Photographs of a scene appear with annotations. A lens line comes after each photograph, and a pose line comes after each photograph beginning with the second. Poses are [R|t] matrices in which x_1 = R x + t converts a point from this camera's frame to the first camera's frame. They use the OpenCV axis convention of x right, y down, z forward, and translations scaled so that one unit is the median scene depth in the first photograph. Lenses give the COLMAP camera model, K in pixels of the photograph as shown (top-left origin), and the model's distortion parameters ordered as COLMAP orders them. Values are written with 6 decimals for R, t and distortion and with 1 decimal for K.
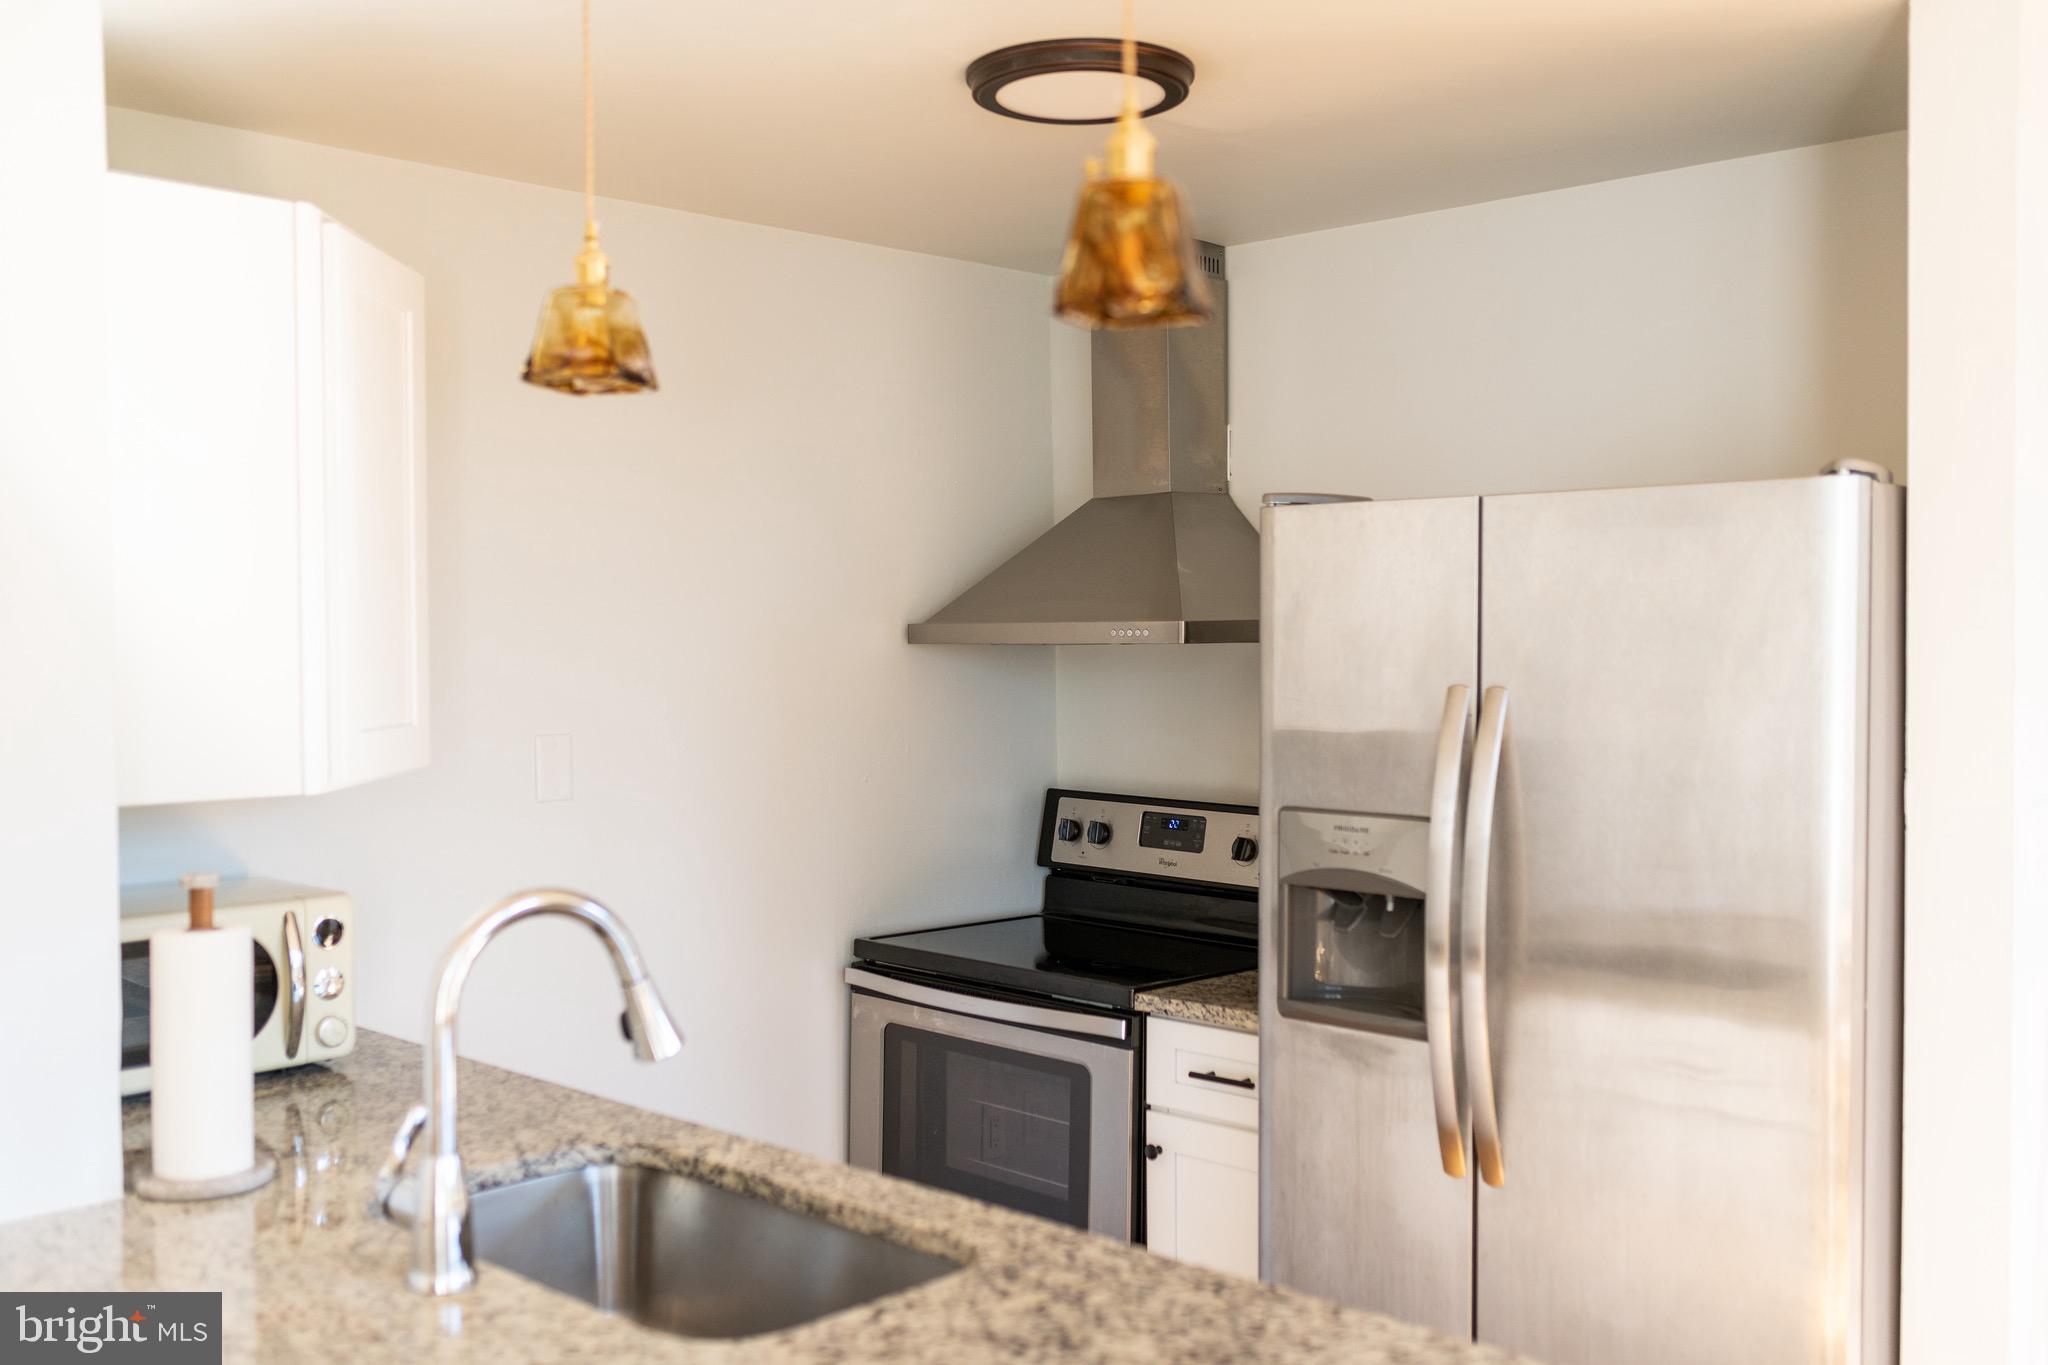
lens RADIAL K [[1966.2, 0, 1024.0], [0, 1966.2, 682.5], [0, 0, 1]] dist [-0.002632, -0.002681]
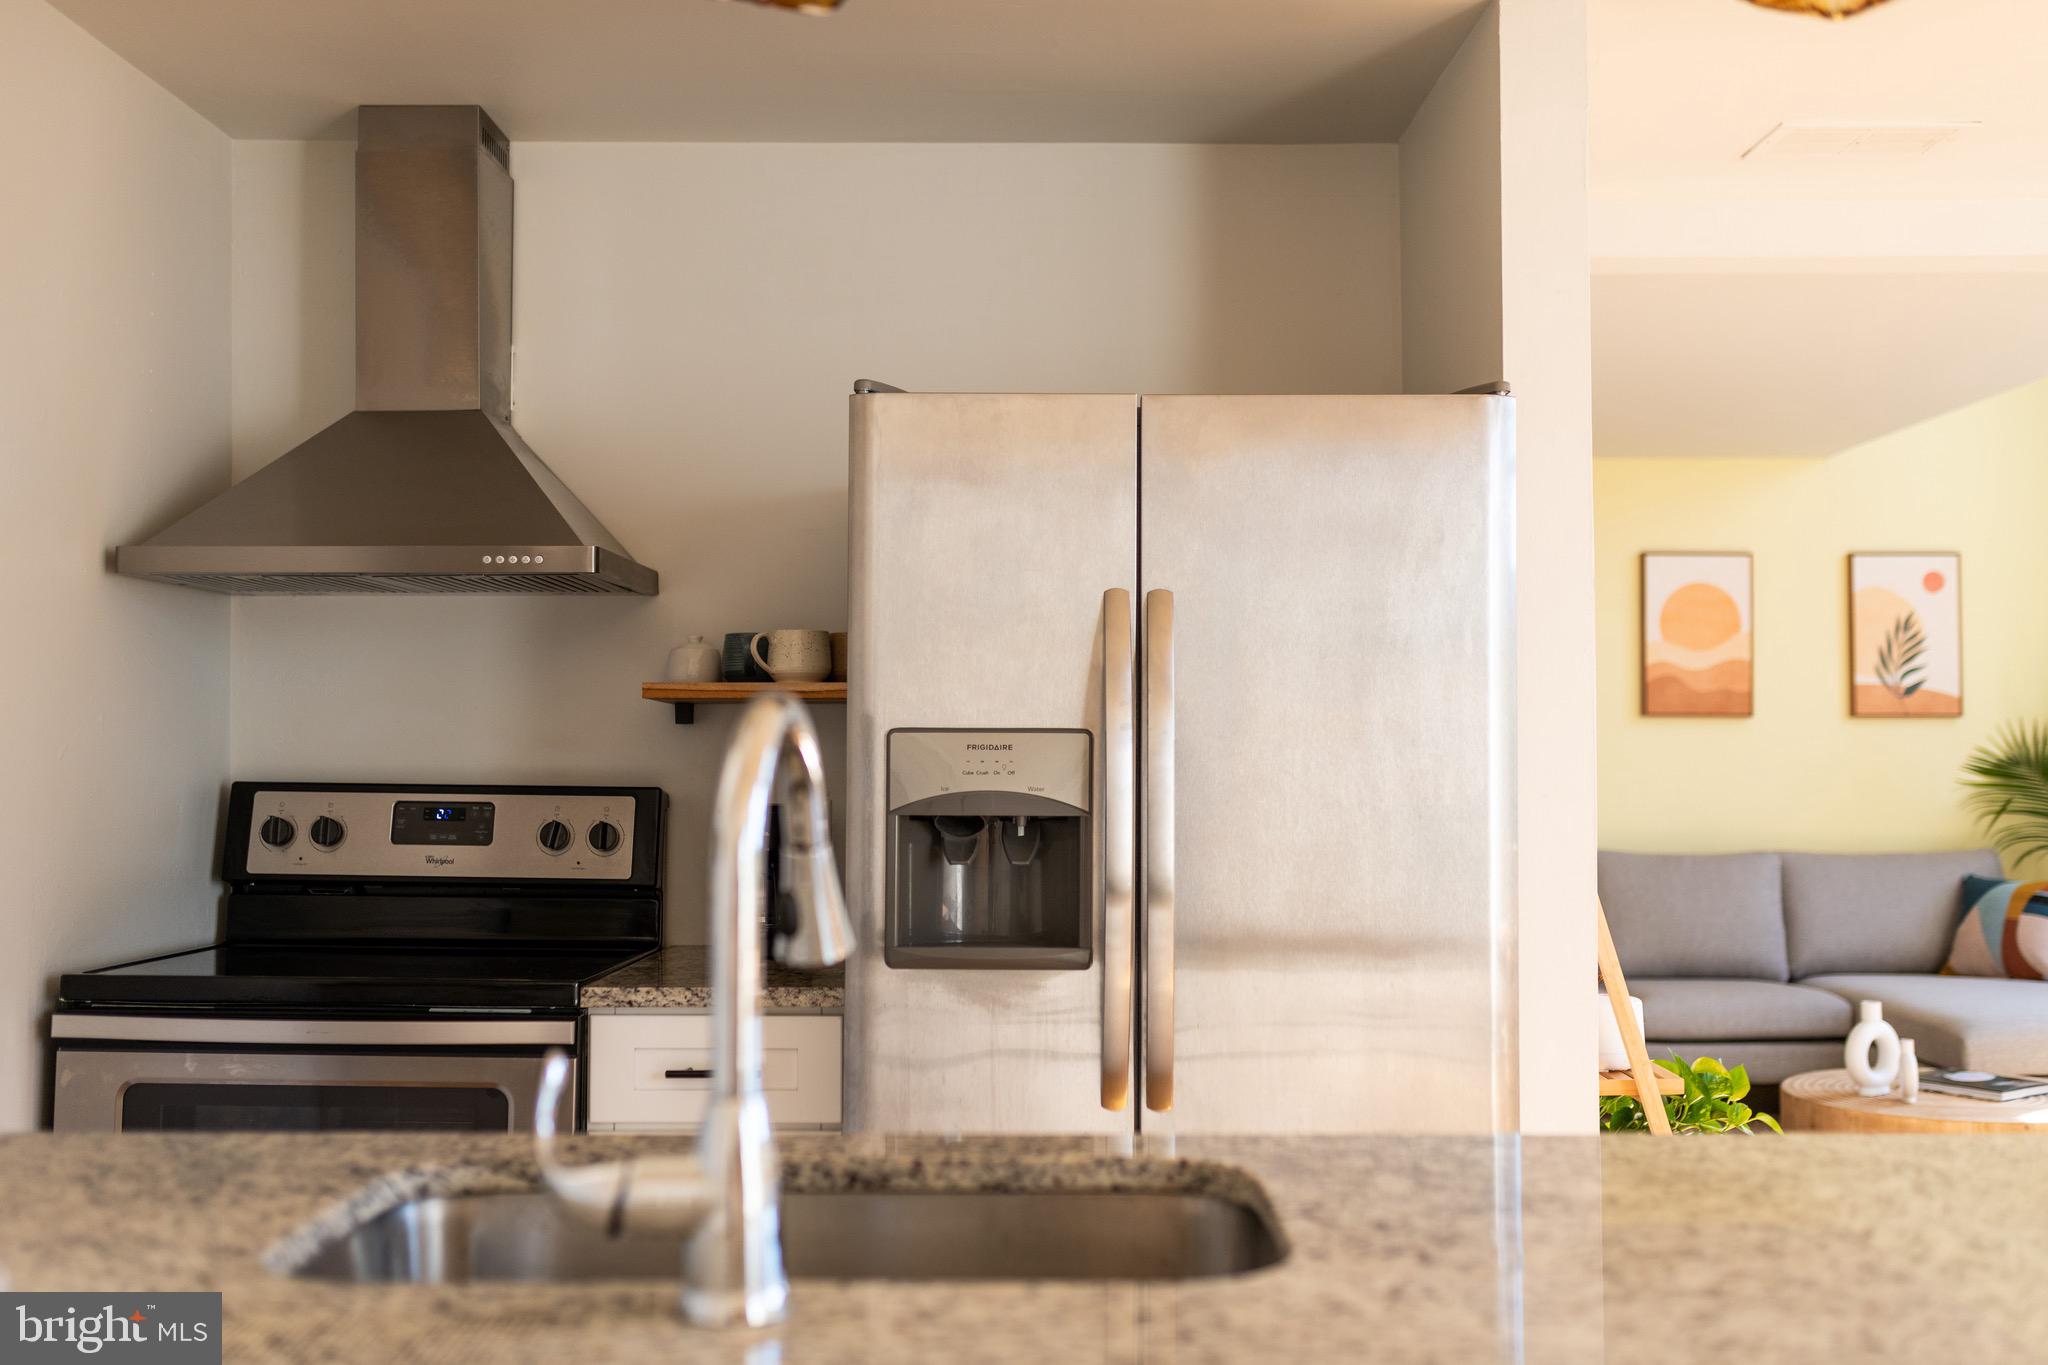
lens RADIAL K [[1966.2, 0, 1024.0], [0, 1966.2, 682.5], [0, 0, 1]] dist [-0.002632, -0.002681]
pose [[0.711992, 0.035714, 0.701279, -0.372056], [0.013906, 0.997793, -0.064932, 0.083211], [-0.702050, 0.055983, 0.709924, 0.269980]]
